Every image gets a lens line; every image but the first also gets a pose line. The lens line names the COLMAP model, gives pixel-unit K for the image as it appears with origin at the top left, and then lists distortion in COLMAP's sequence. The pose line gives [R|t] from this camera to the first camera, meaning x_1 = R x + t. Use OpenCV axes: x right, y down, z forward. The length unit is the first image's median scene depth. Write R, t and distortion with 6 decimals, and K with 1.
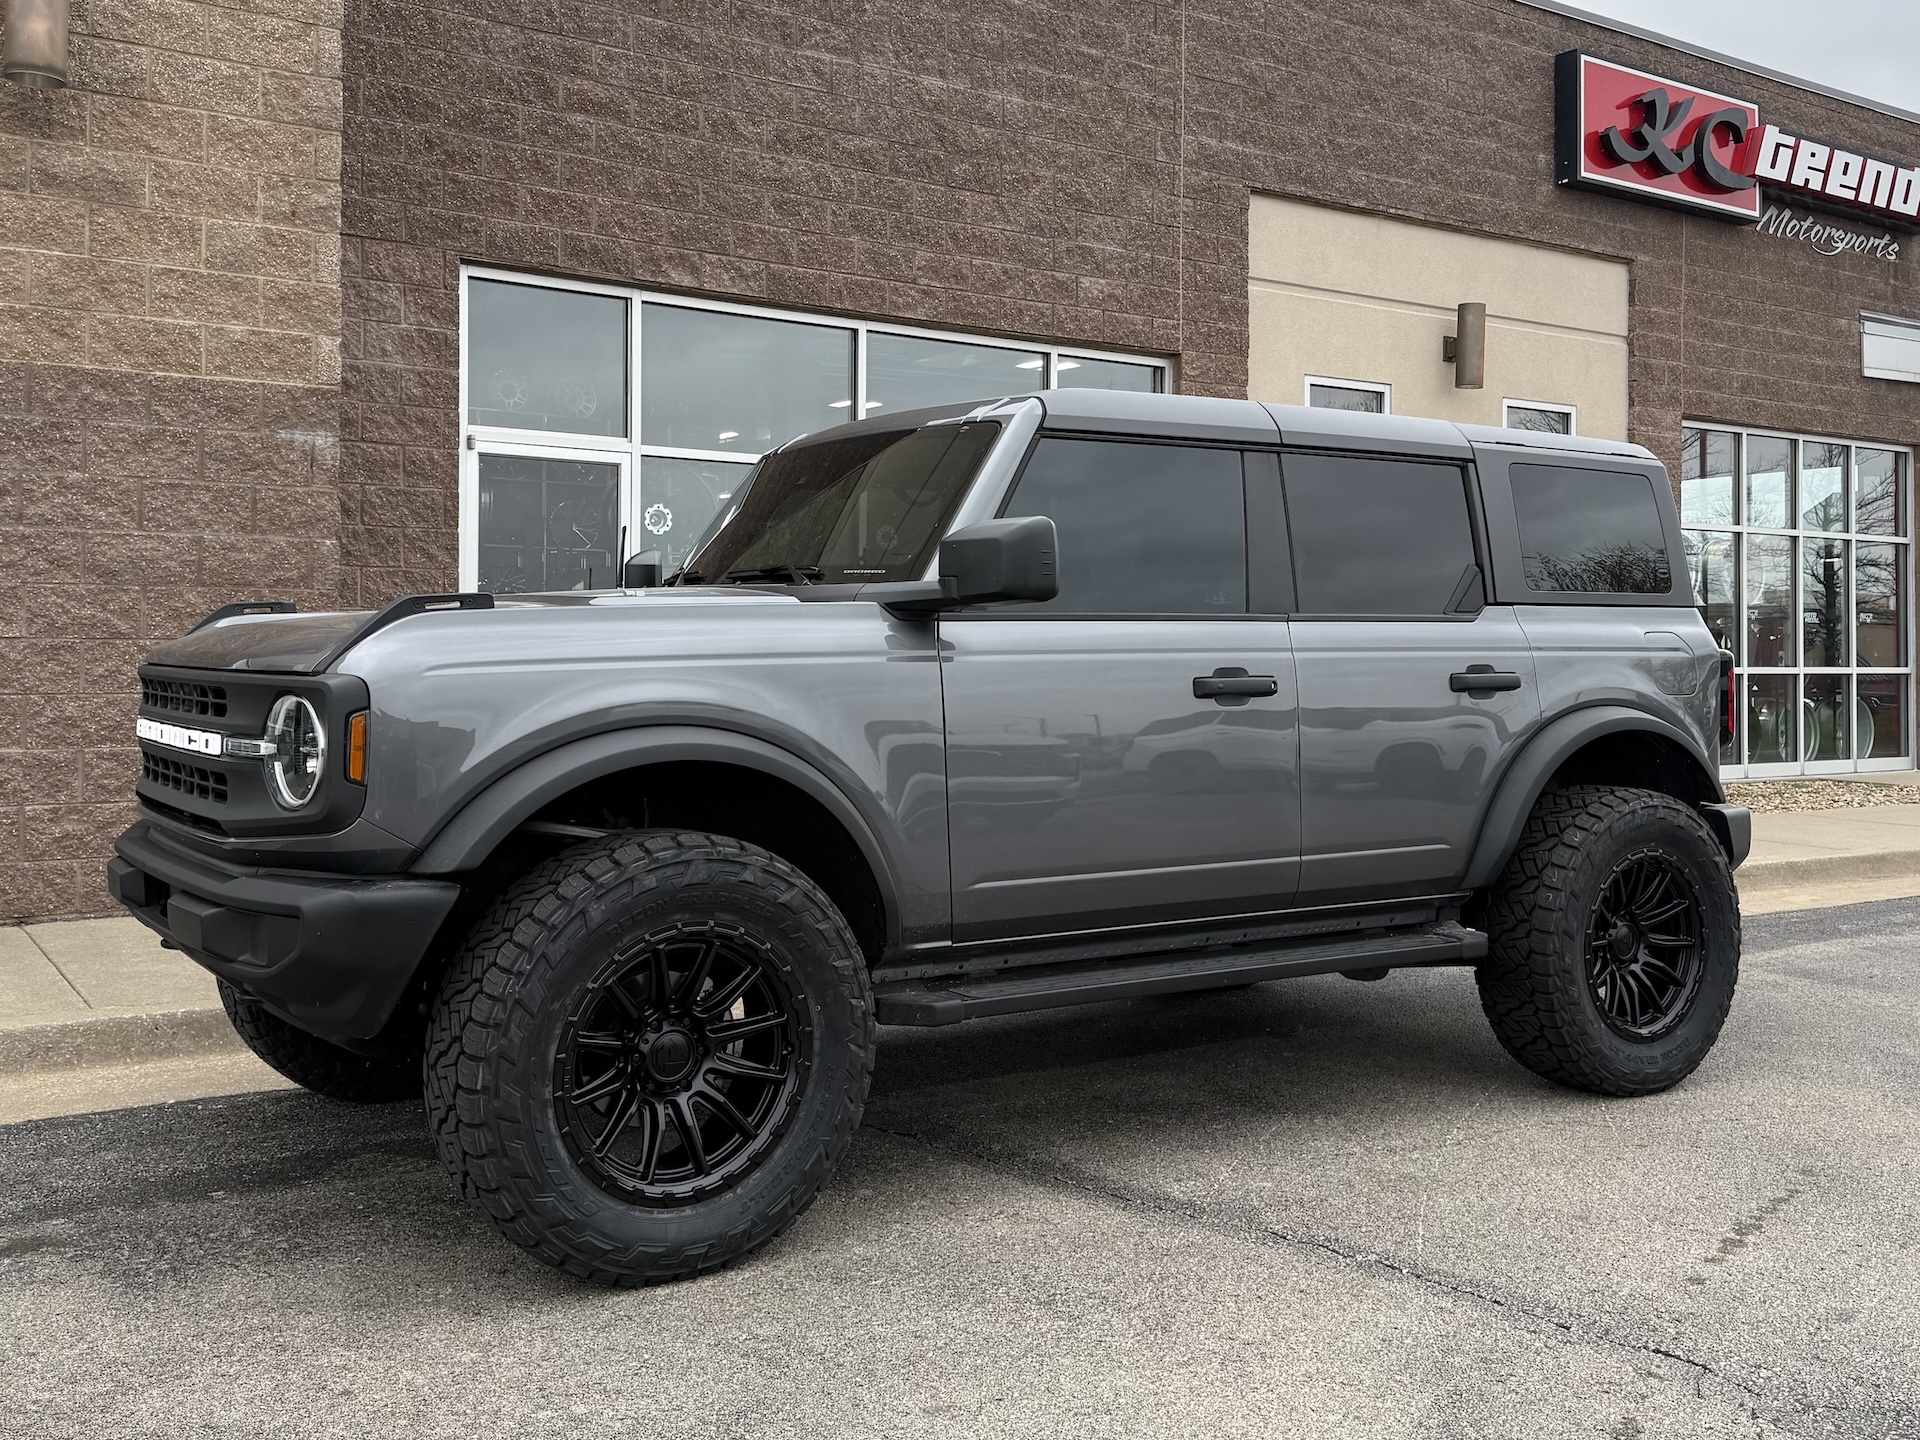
lens RADIAL K [[1849.7, 0, 997.7], [0, 1849.7, 684.1], [0, 0, 1]] dist [0.071012, 0.000000]
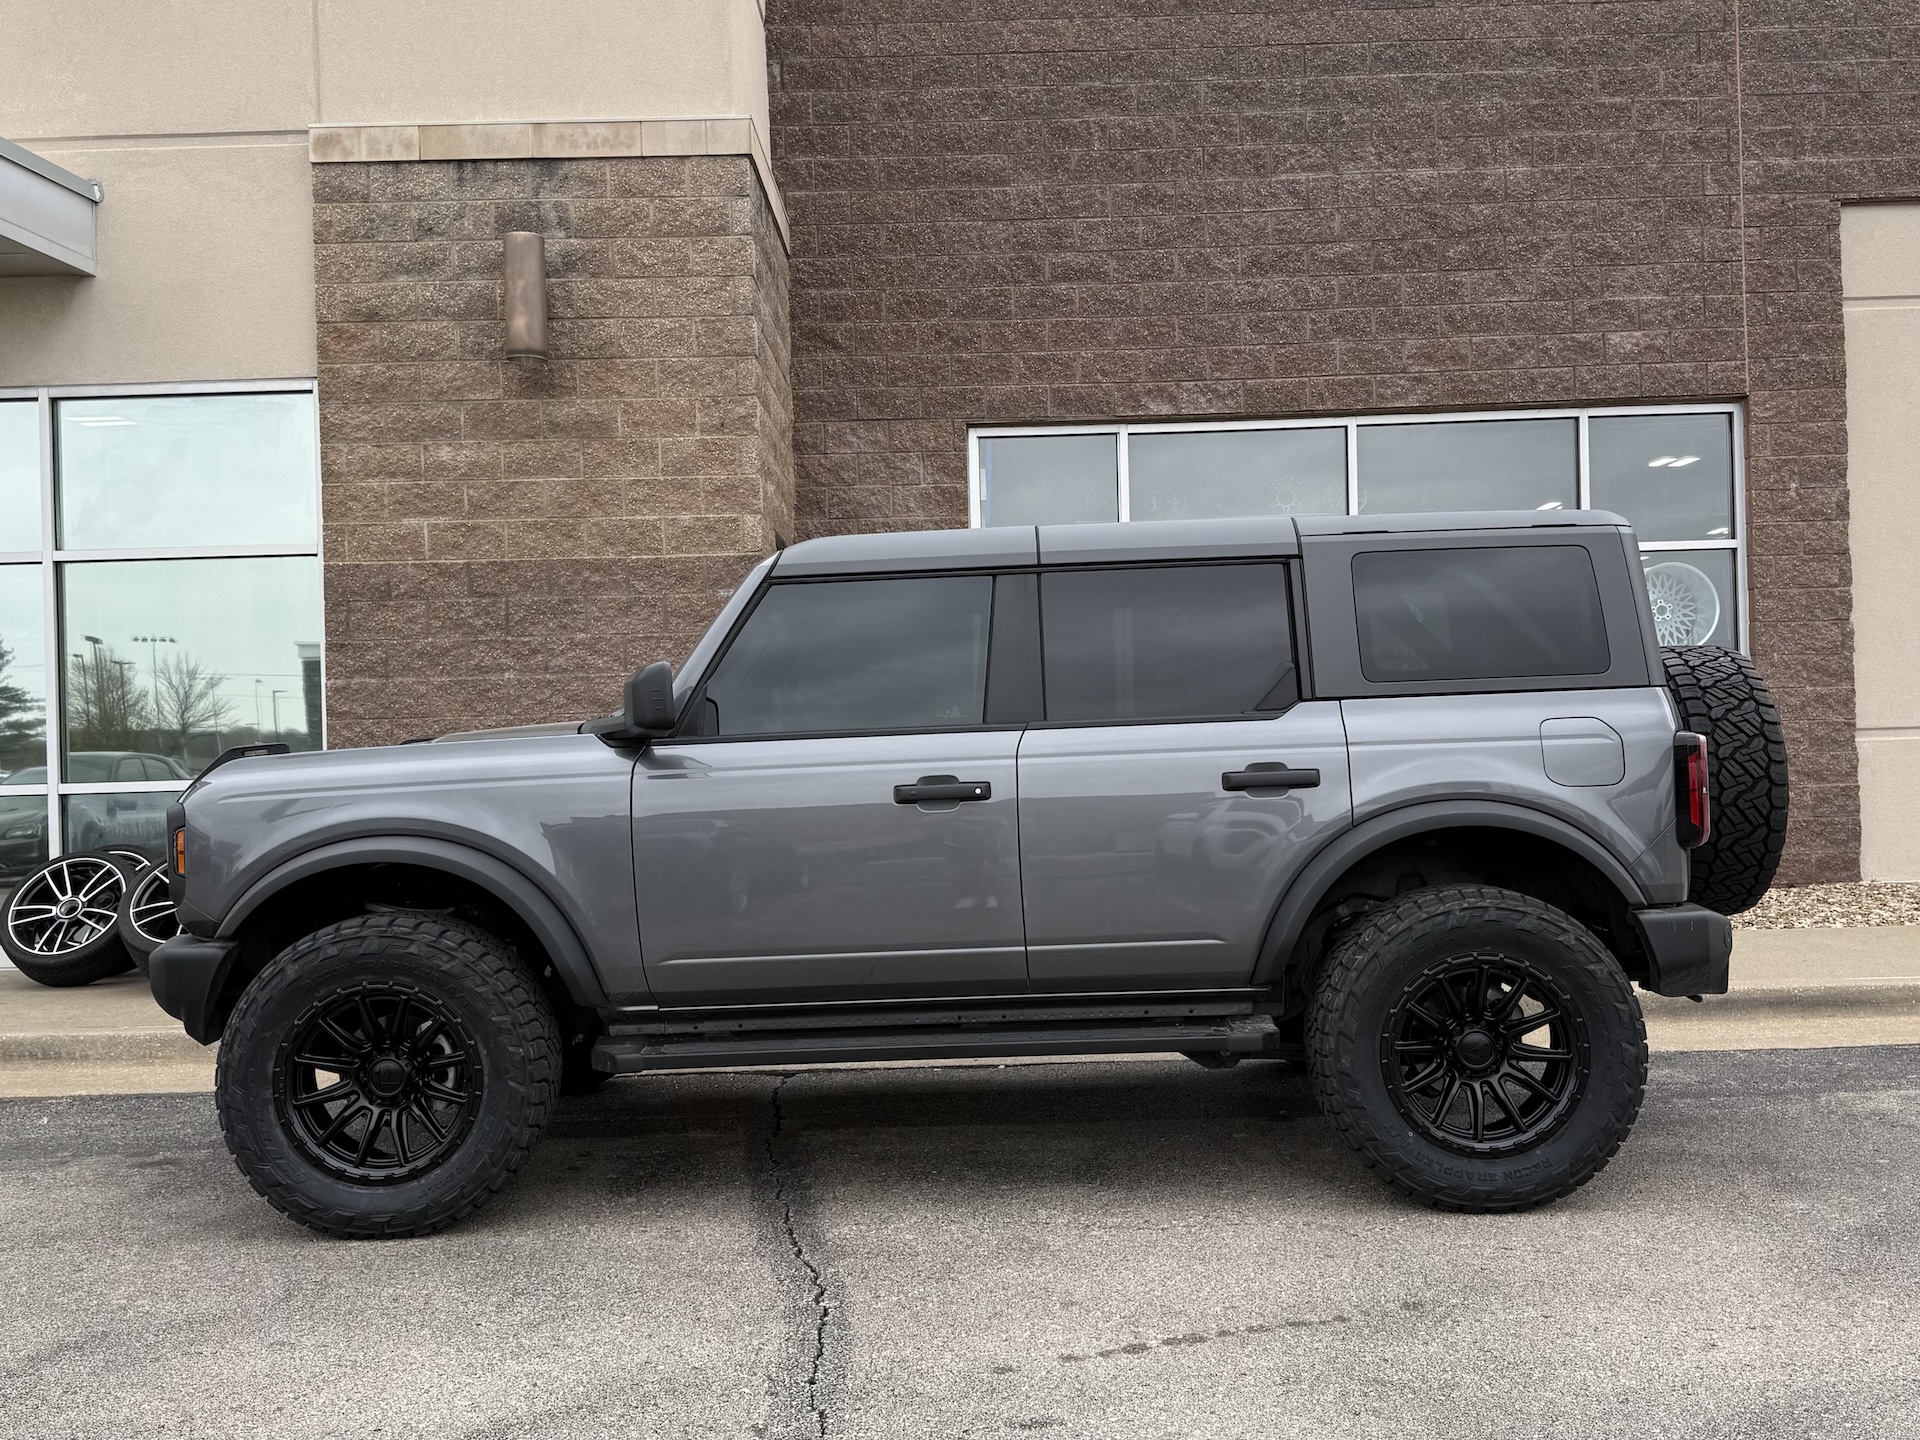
lens RADIAL K [[1665.1, 0, 950.6], [0, 1665.1, 797.6], [0, 0, 1]] dist [0.122877, -0.173268]
pose [[0.824510, -0.007874, -0.565792, 0.435022], [0.025887, 0.999381, 0.023818, -0.012222], [0.565255, -0.034285, 0.824204, 0.109409]]
